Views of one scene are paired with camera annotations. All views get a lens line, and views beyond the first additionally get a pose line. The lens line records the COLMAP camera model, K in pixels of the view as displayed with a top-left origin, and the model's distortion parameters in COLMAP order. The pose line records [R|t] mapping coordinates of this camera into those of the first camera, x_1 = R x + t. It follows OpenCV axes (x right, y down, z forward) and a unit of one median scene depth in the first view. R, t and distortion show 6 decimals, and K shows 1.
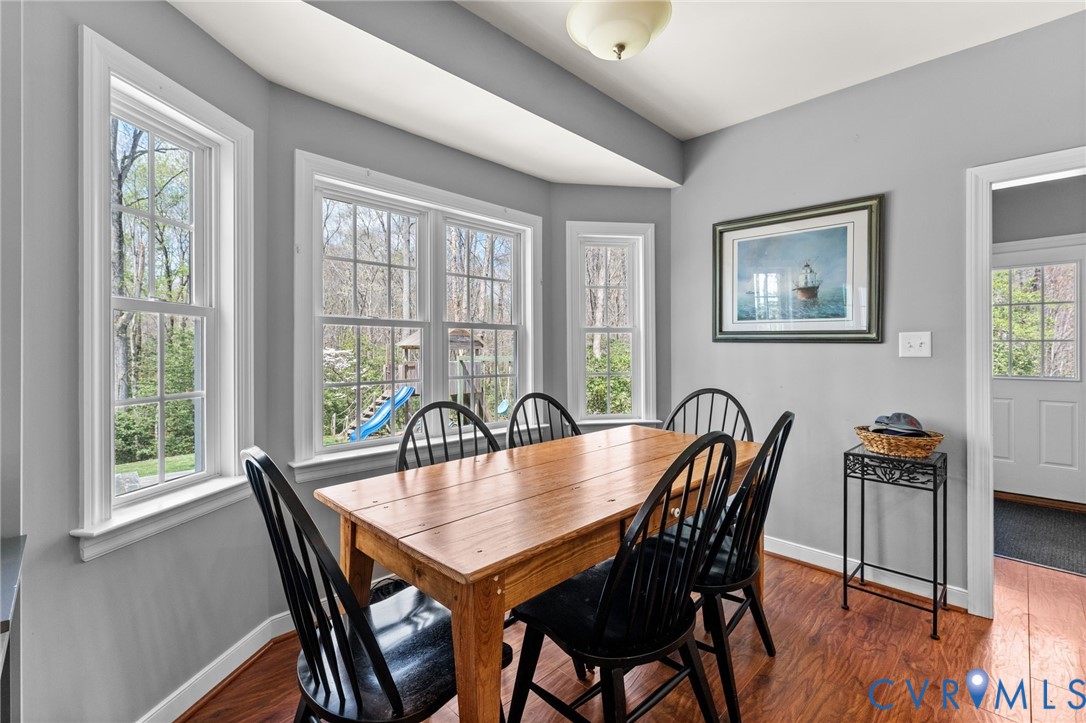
lens RADIAL K [[474.8, 0, 549.5], [0, 474.8, 353.3], [0, 0, 1]] dist [0.000482, 0.000006]
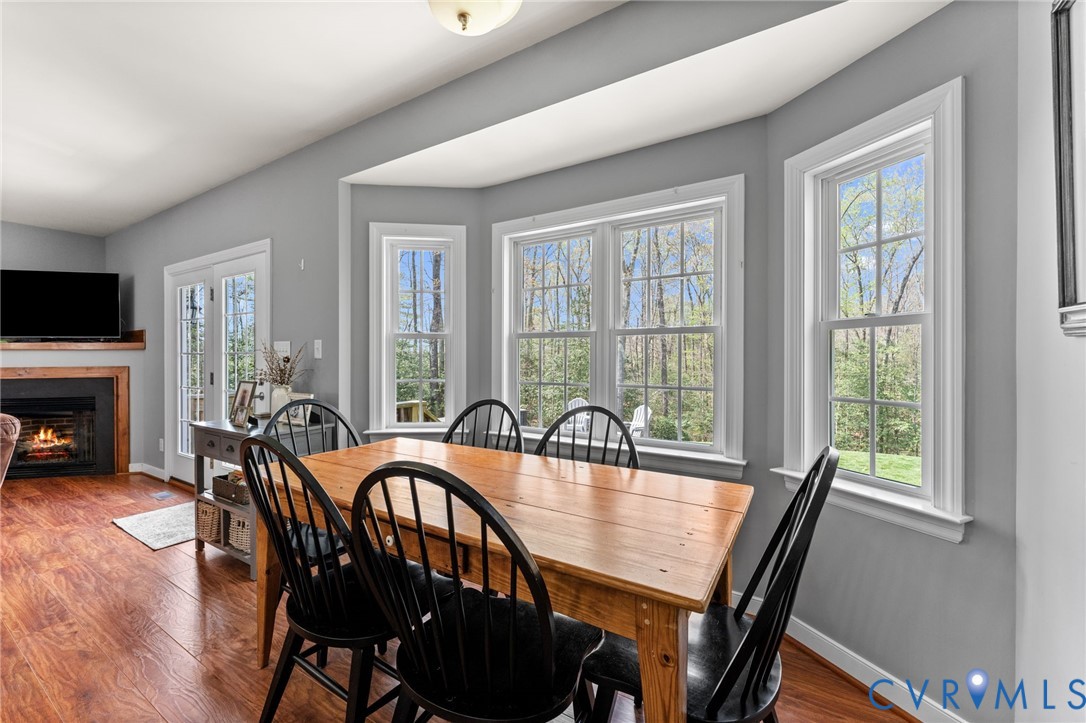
lens RADIAL K [[435.3, 0, 542.9], [0, 435.3, 357.1], [0, 0, 1]] dist [0.000498, 0.000009]
pose [[0.221749, 0.003042, -0.975099, 0.676803], [-0.009485, 0.999955, 0.000963, -0.006697], [0.975058, 0.009035, 0.221768, 0.670779]]
